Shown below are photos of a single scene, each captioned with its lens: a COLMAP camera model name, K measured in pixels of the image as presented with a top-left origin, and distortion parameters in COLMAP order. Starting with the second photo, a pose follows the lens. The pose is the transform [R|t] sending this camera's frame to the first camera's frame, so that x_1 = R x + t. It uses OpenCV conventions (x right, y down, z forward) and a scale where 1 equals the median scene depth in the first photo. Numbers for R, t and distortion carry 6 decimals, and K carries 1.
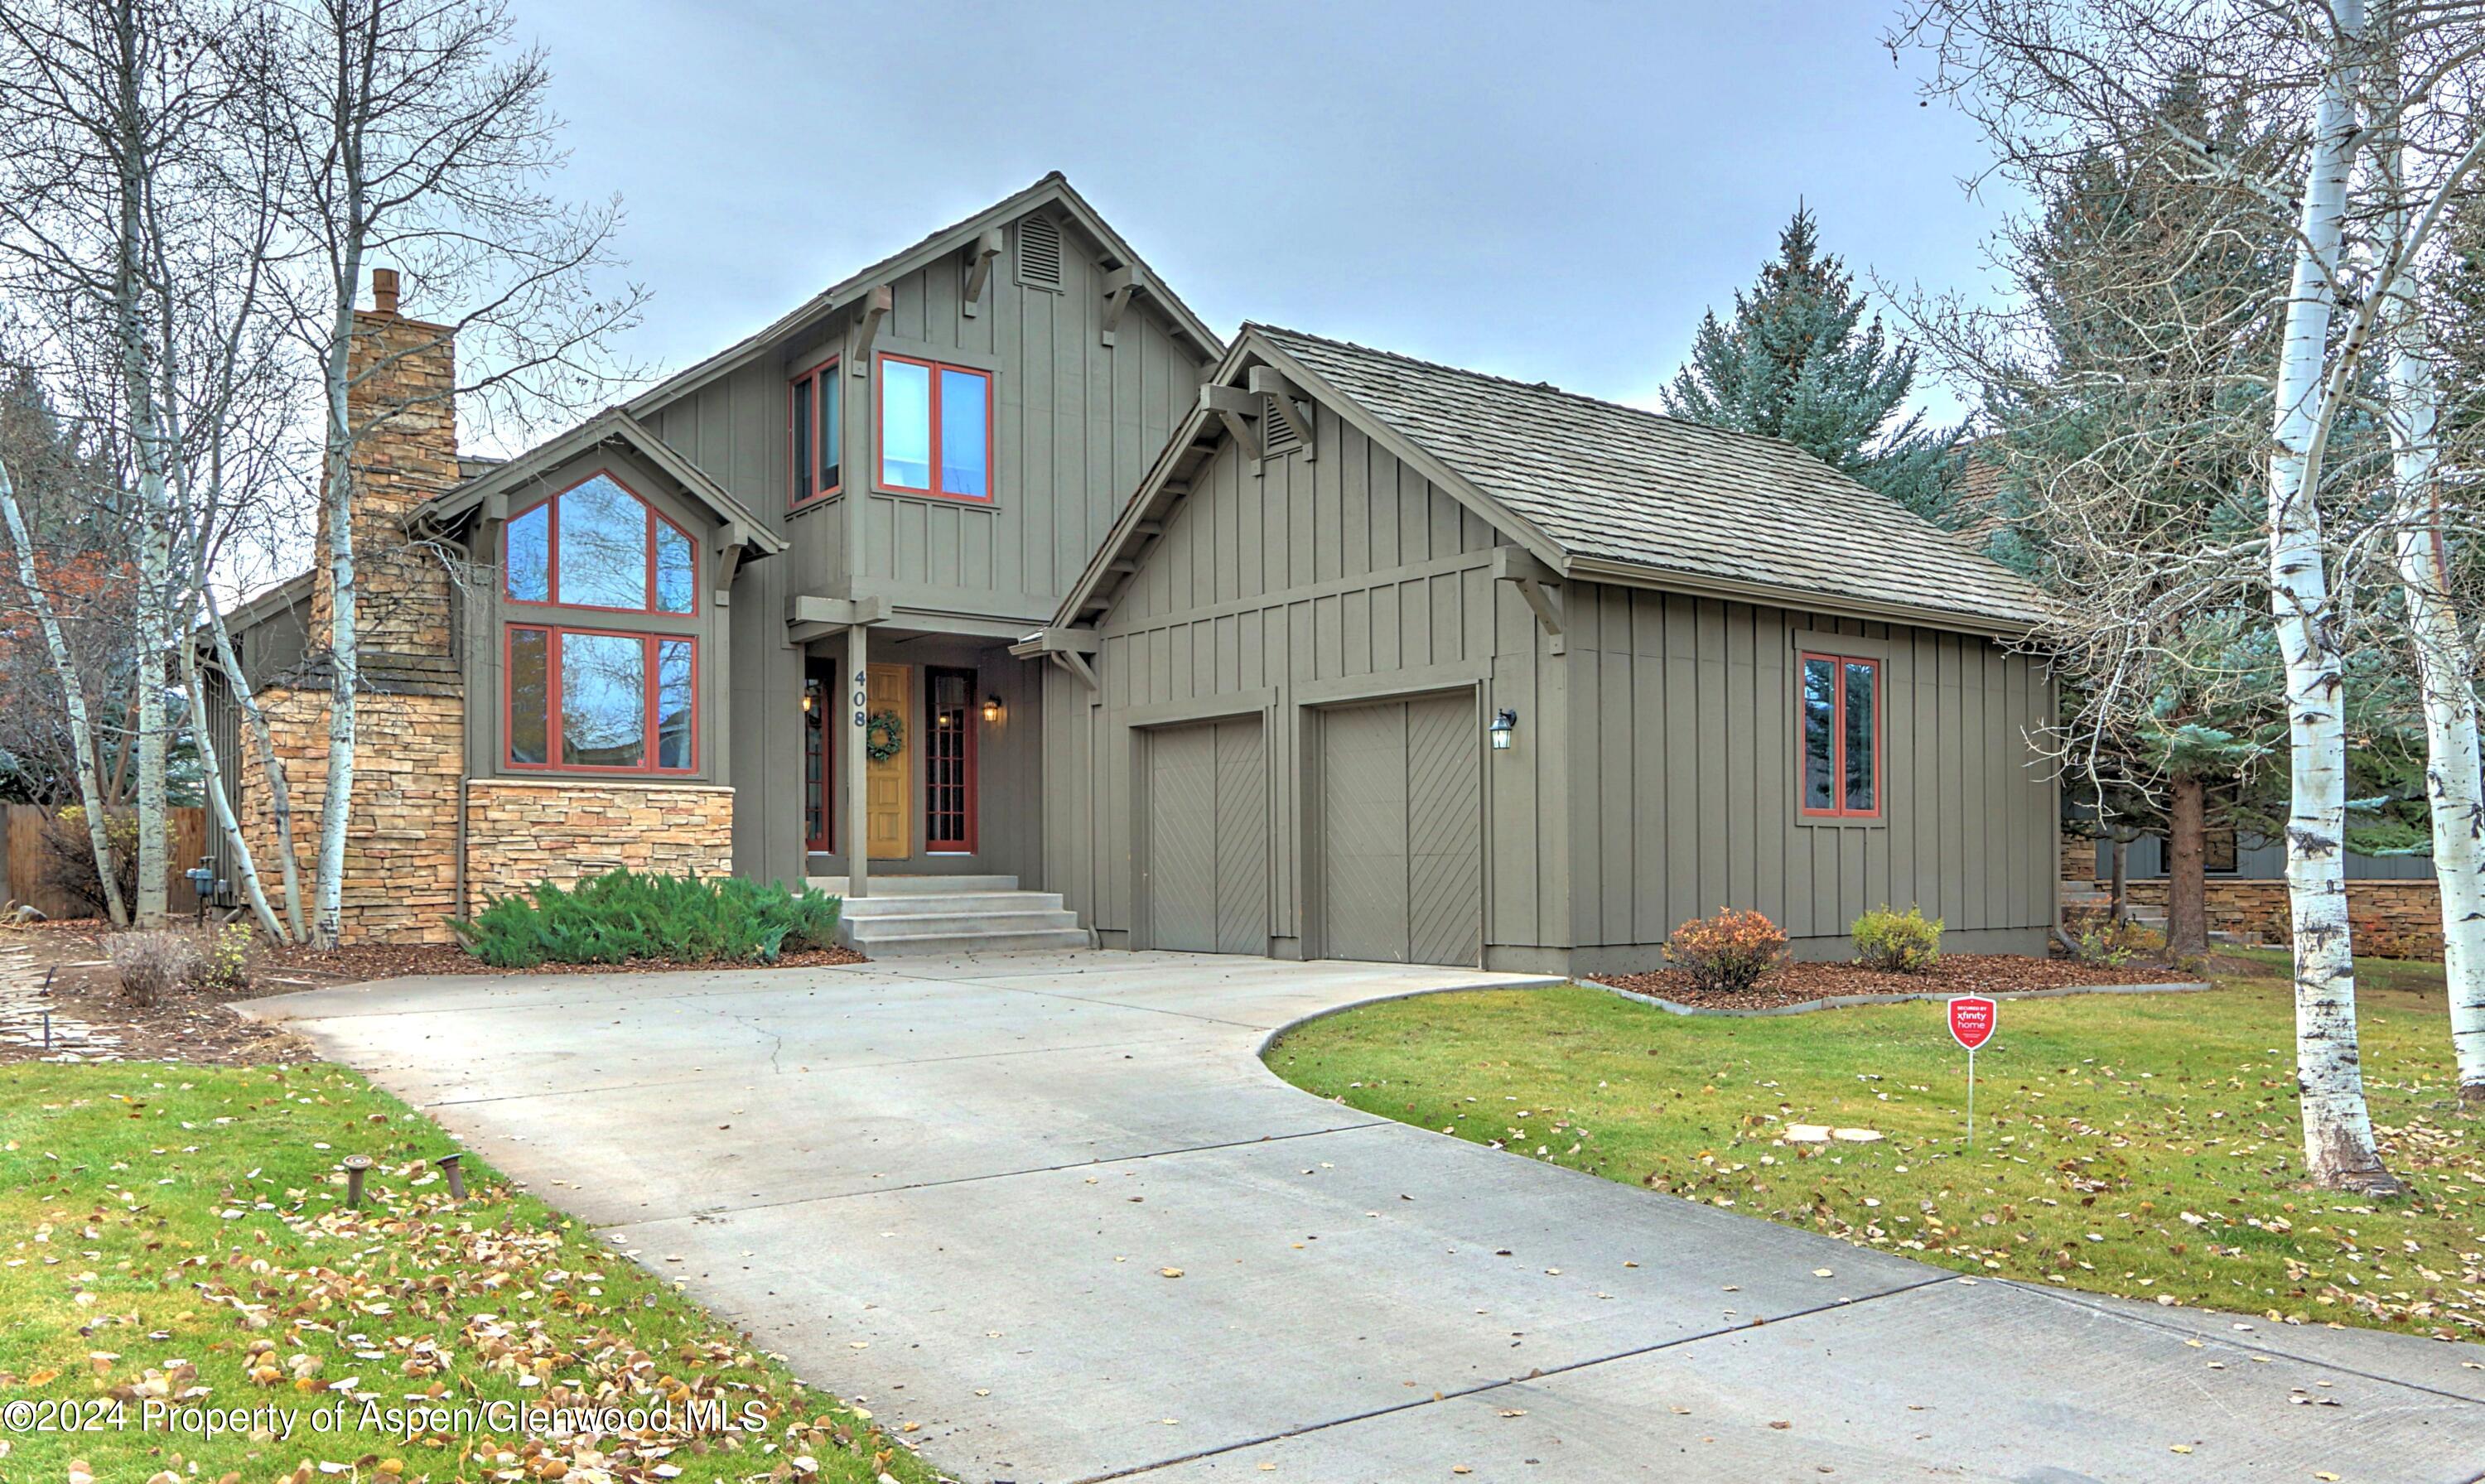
lens RADIAL K [[1811.7, 0, 1239.3], [0, 1811.7, 861.1], [0, 0, 1]] dist [-0.012808, -0.003475]
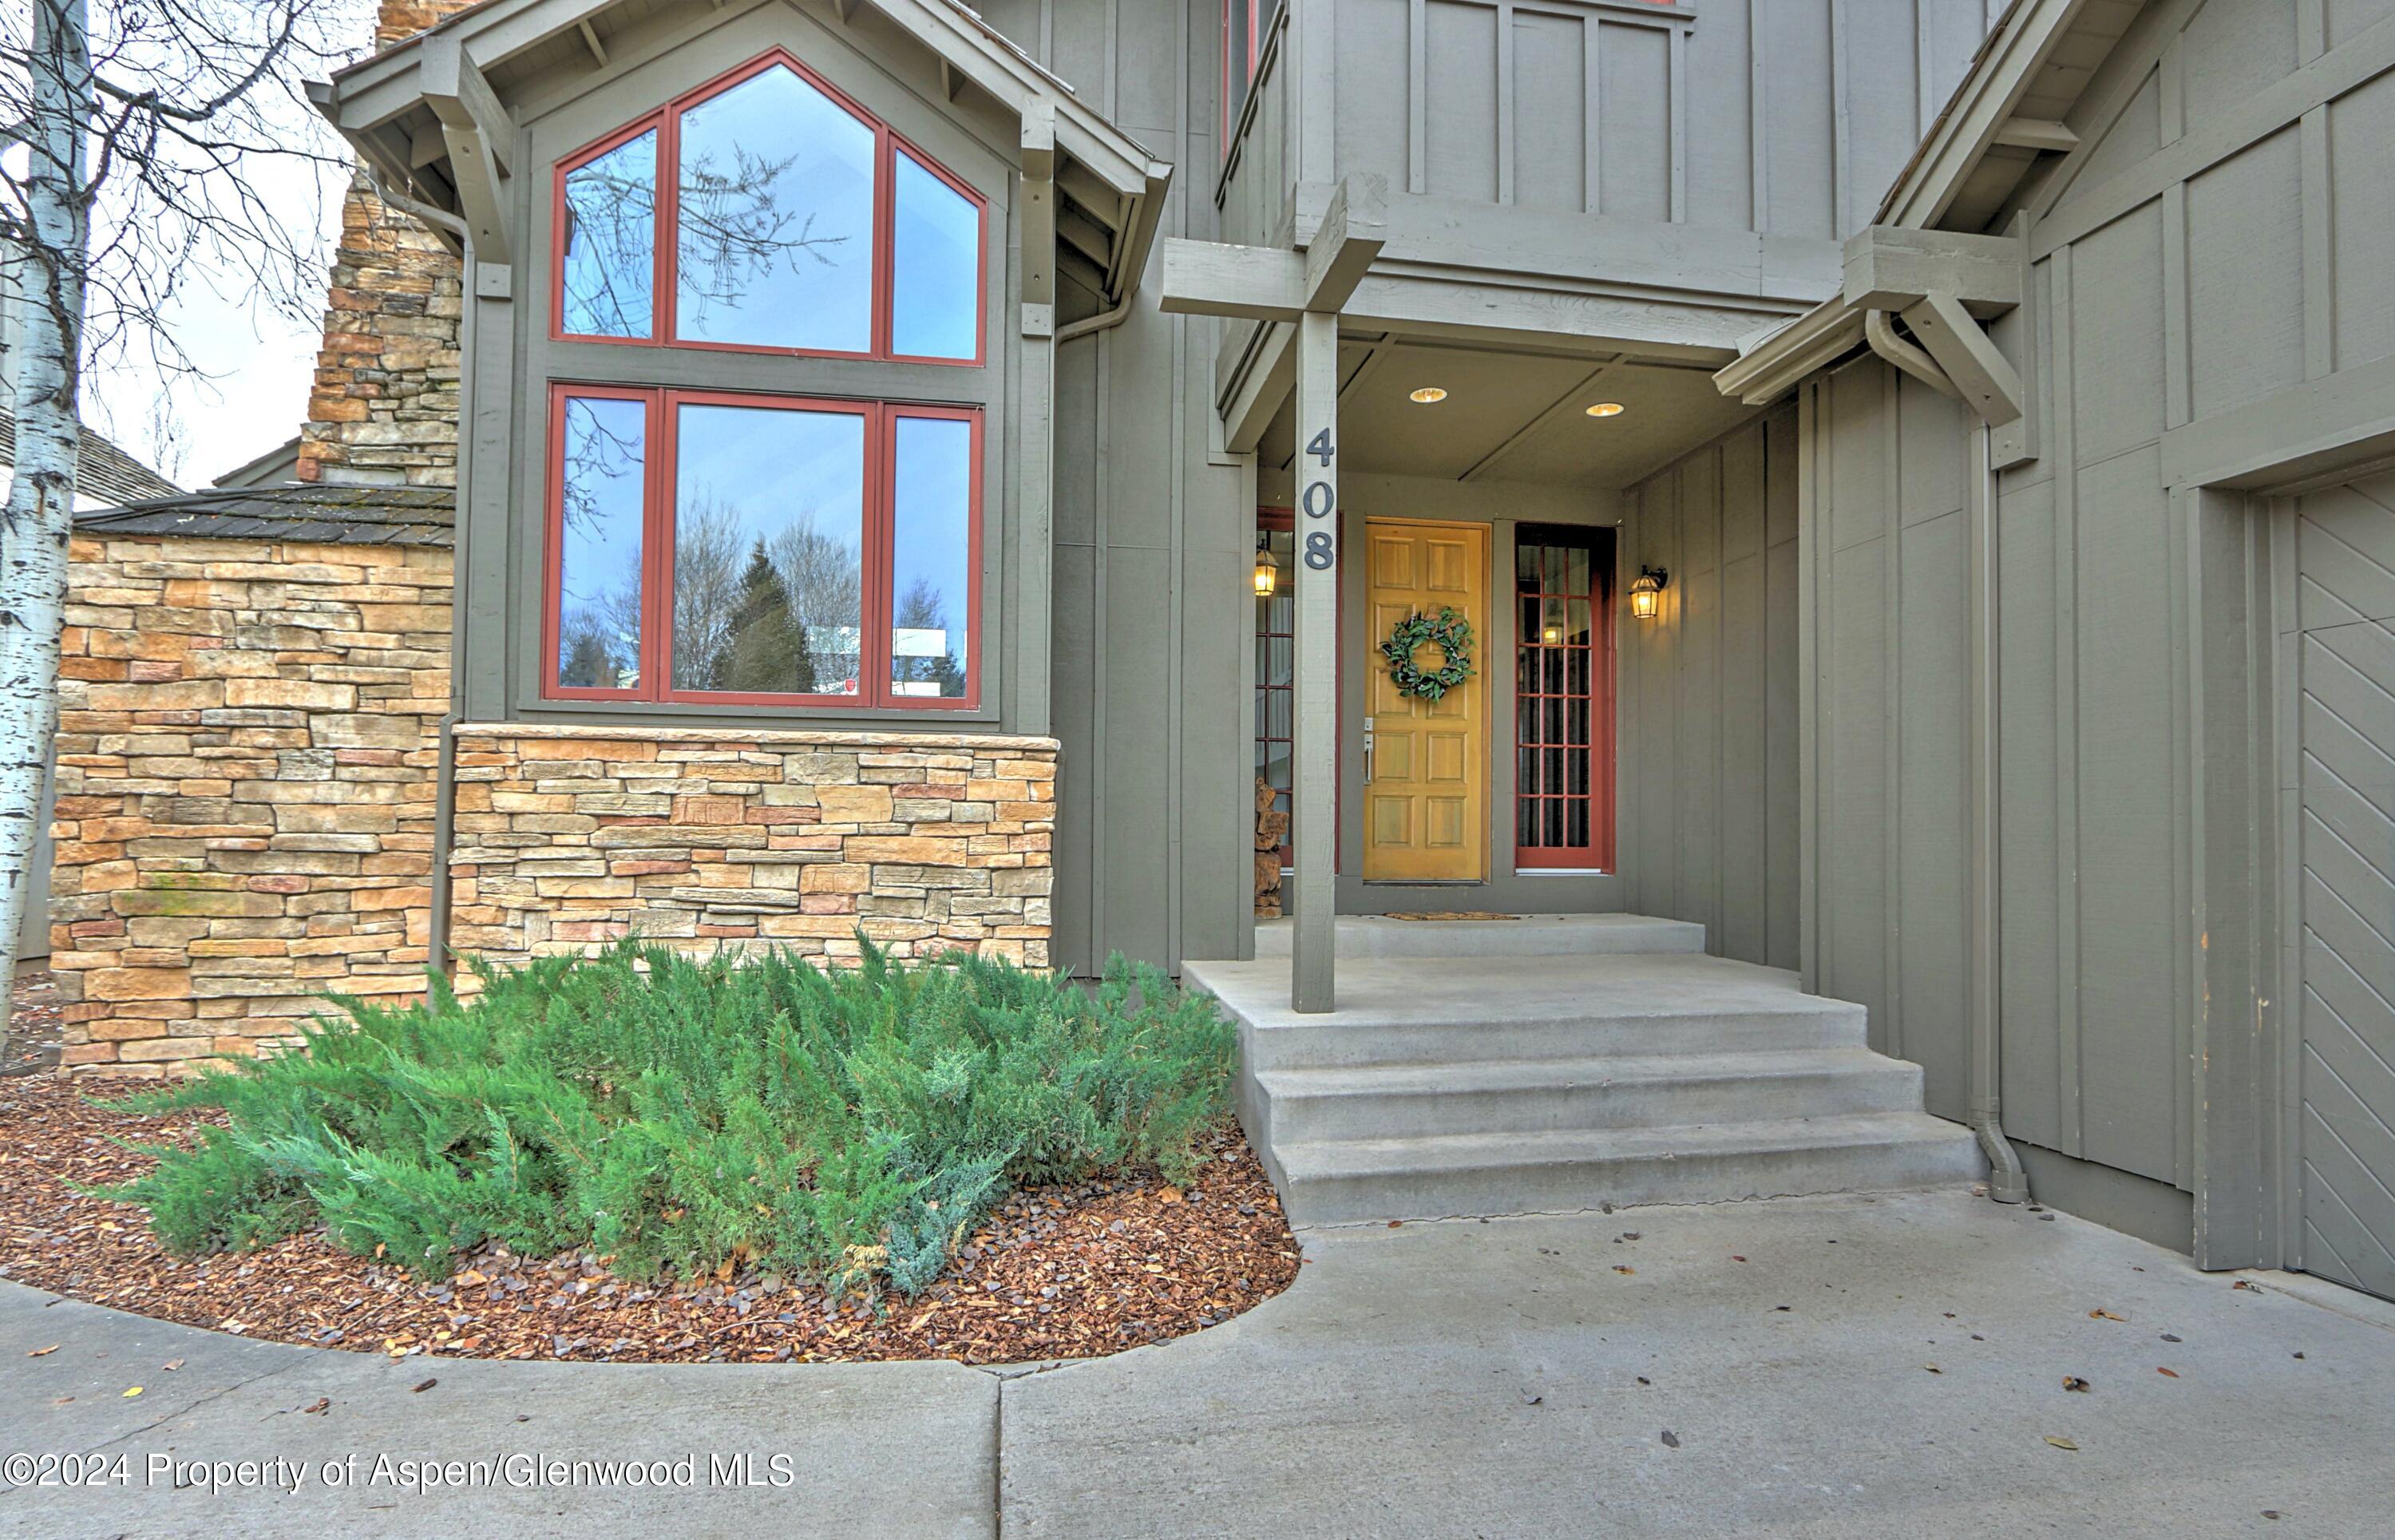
lens RADIAL K [[1146.3, 0, 1192.7], [0, 1146.3, 818.2], [0, 0, 1]] dist [-0.020191, 0.000927]
pose [[0.888481, 0.002769, -0.458904, -0.121597], [-0.008738, 0.999903, -0.010884, -0.018415], [0.458829, 0.013680, 0.888419, 0.777331]]
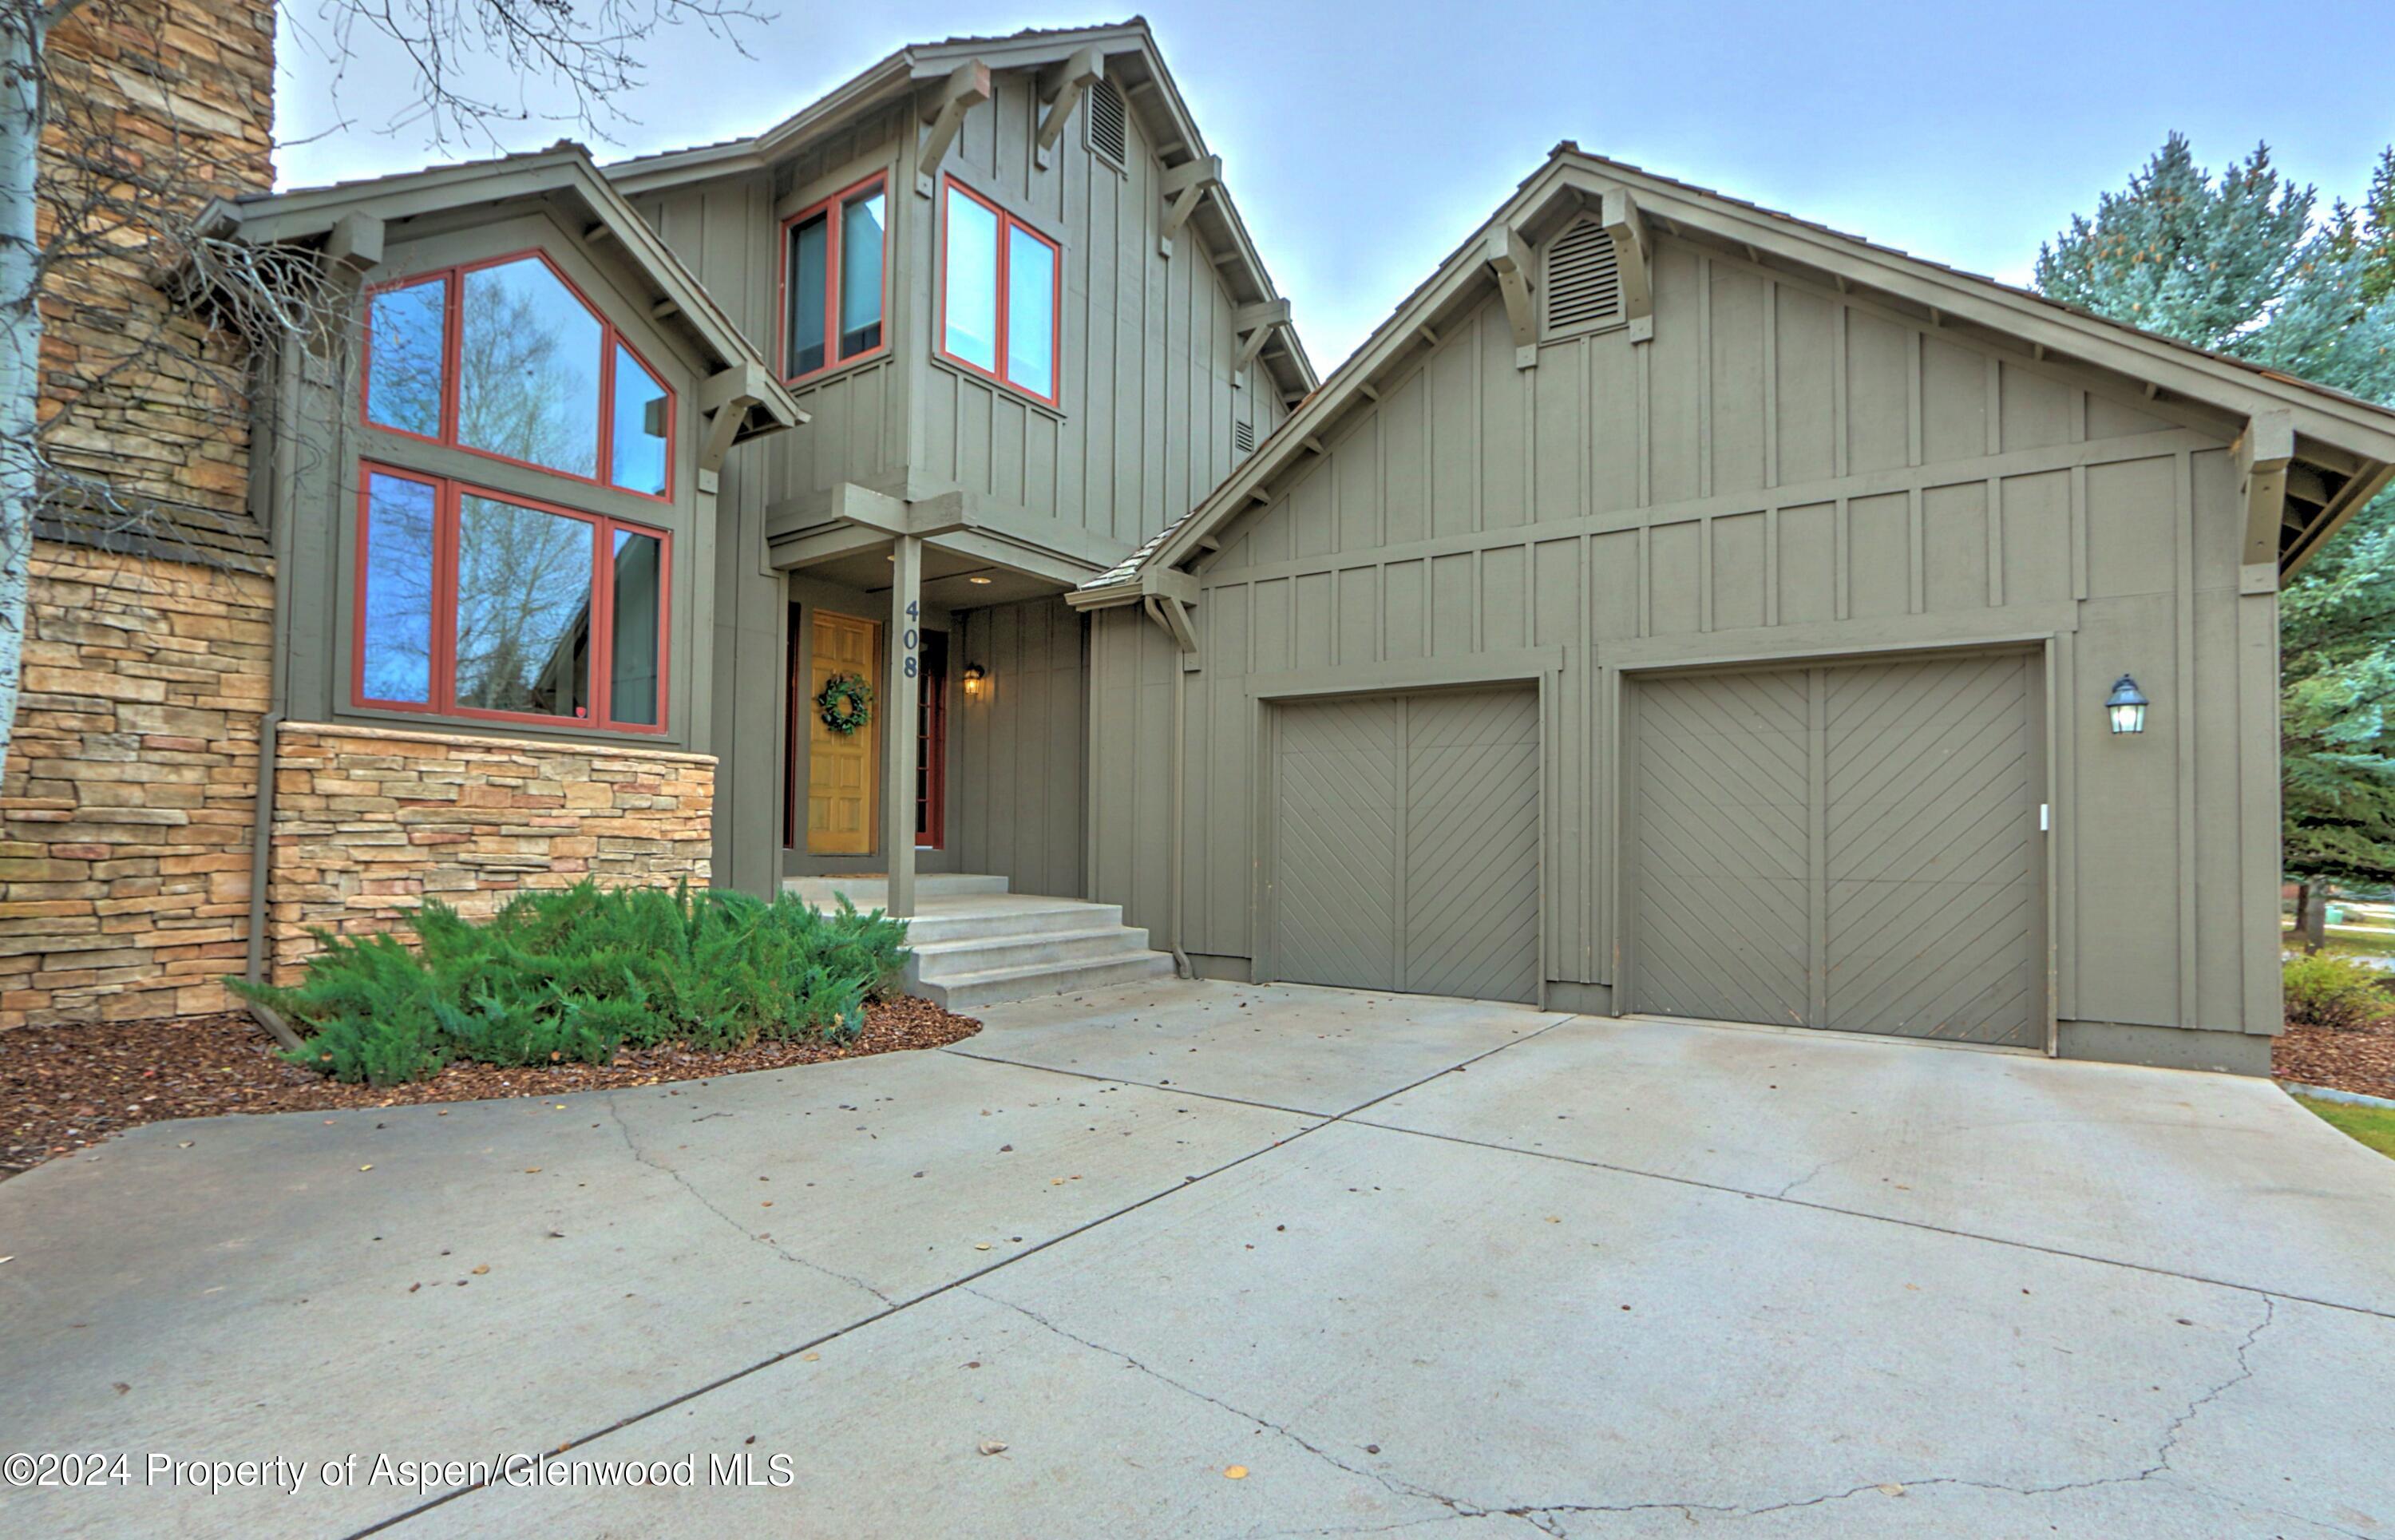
lens RADIAL K [[1146.3, 0, 1153.3], [0, 1146.3, 814.0], [0, 0, 1]] dist [-0.020191, 0.000927]
pose [[0.956595, 0.023488, 0.290472, -0.250324], [-0.018133, 0.999613, -0.021114, -0.012760], [-0.290856, 0.014931, 0.956650, 0.544514]]
